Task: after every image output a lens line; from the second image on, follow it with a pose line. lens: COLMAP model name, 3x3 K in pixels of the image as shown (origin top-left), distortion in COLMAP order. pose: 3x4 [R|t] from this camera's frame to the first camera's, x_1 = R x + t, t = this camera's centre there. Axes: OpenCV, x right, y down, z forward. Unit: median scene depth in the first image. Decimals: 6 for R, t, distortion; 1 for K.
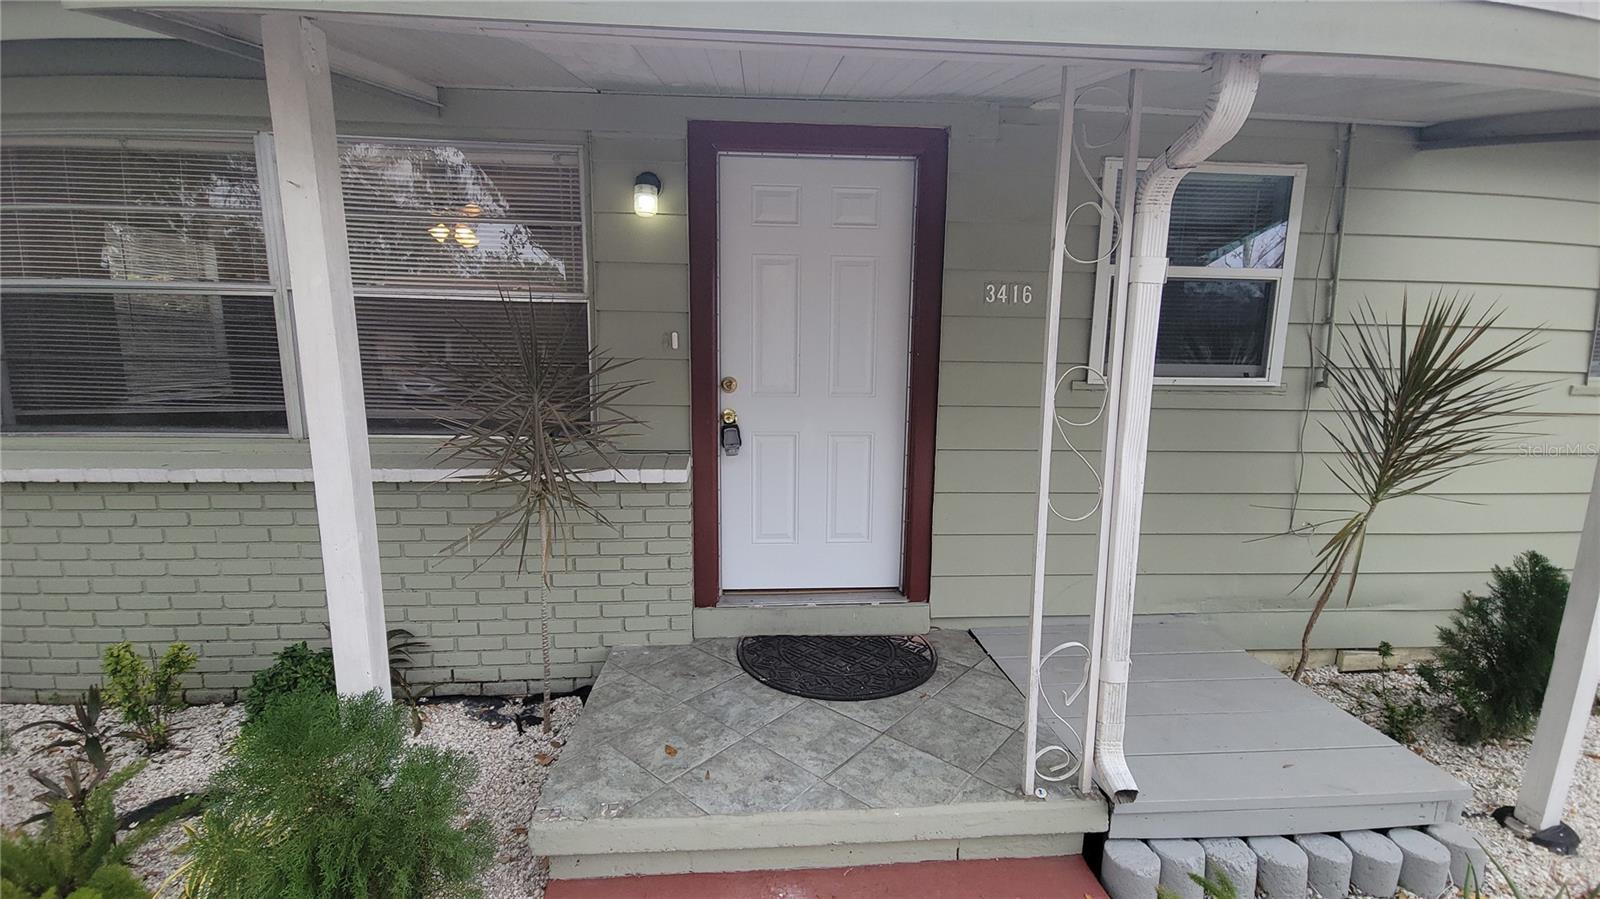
lens RADIAL K [[644.5, 0, 799.5], [0, 644.5, 458.1], [0, 0, 1]] dist [0.022003, -0.016543]
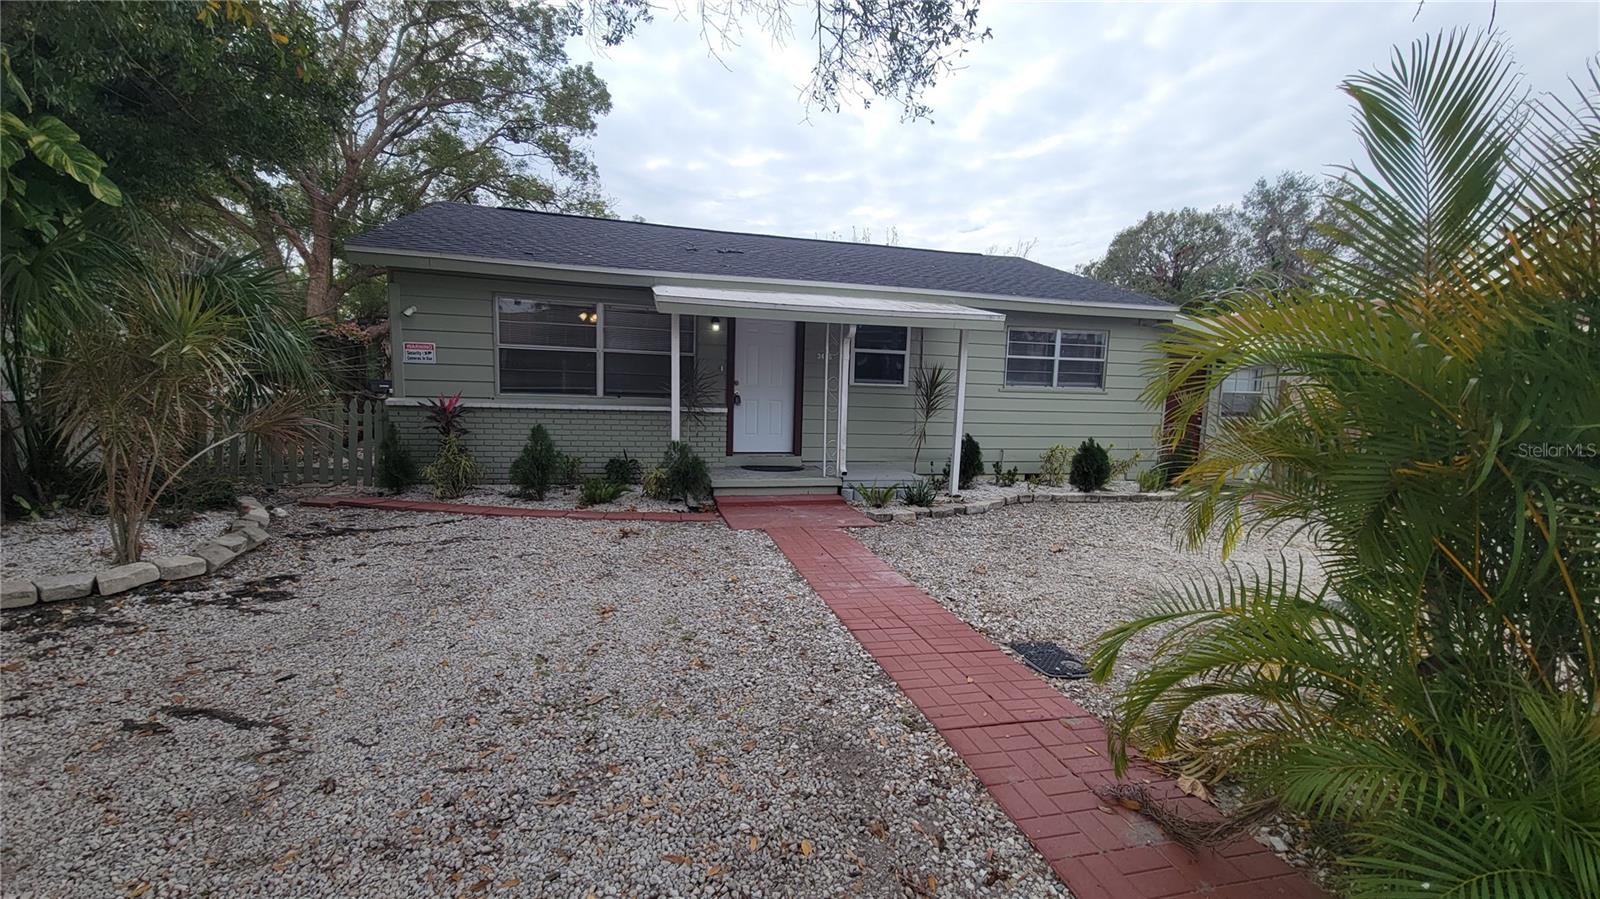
lens RADIAL K [[644.5, 0, 799.5], [0, 644.5, 458.1], [0, 0, 1]] dist [0.022003, -0.016543]
pose [[0.980029, -0.006191, 0.198758, -0.431401], [0.013389, 0.999301, -0.034893, 0.355300], [-0.198403, 0.036858, 0.979427, -2.068998]]
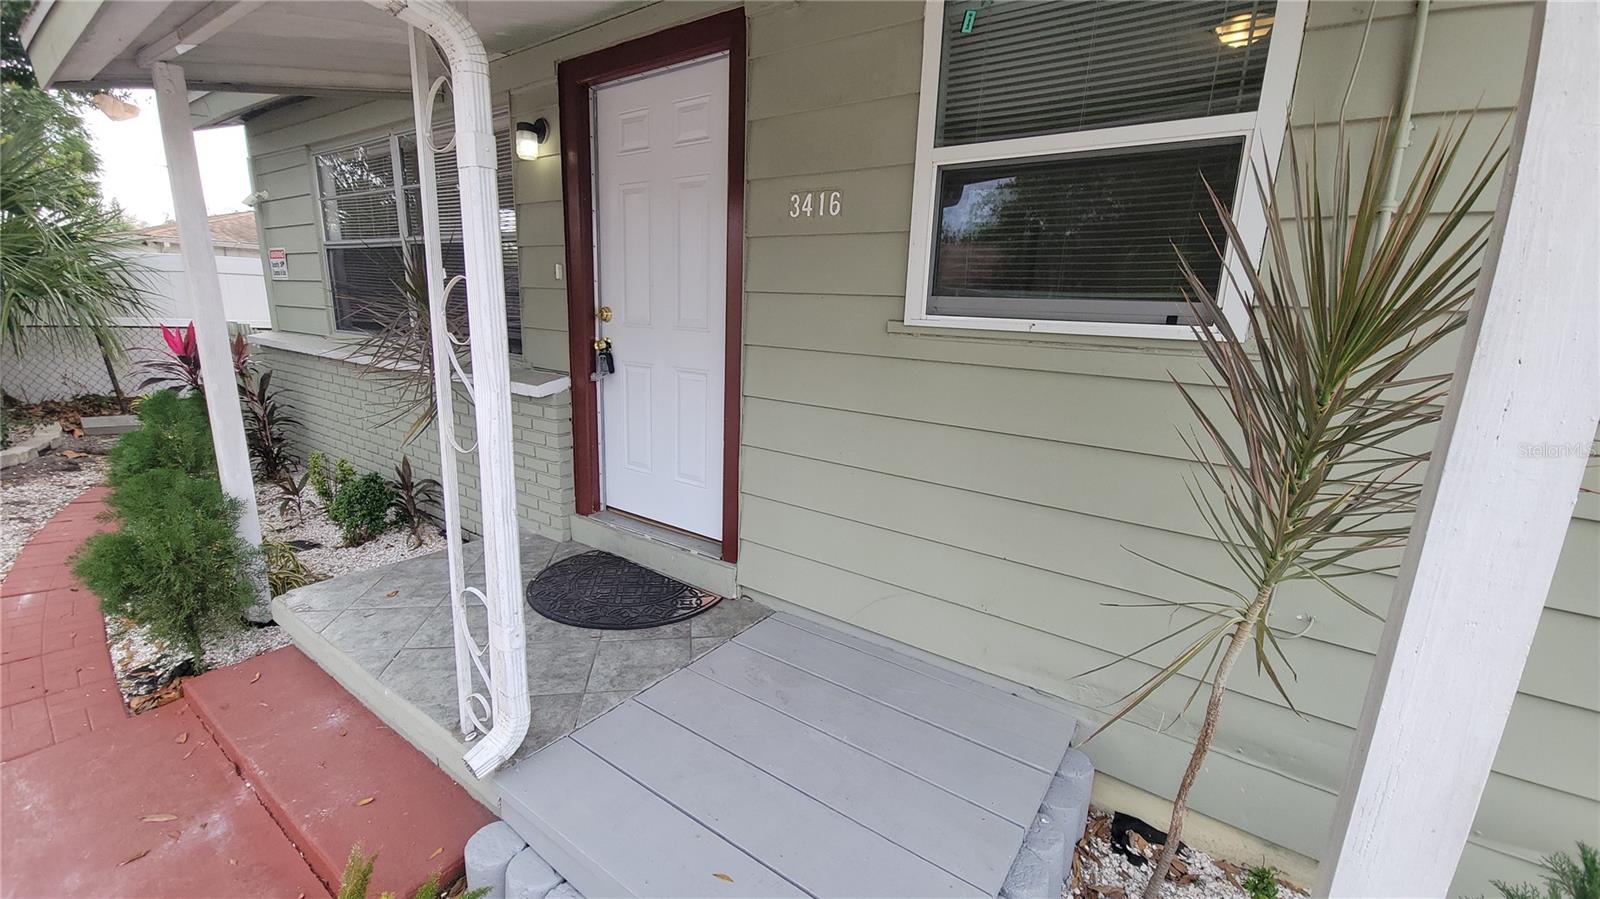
lens RADIAL K [[644.5, 0, 799.5], [0, 644.5, 458.1], [0, 0, 1]] dist [0.022003, -0.016543]
pose [[0.767017, 0.161170, -0.621055, 0.835989], [-0.126940, 0.986923, 0.099342, -0.025906], [0.628945, 0.002640, 0.777446, 0.375020]]
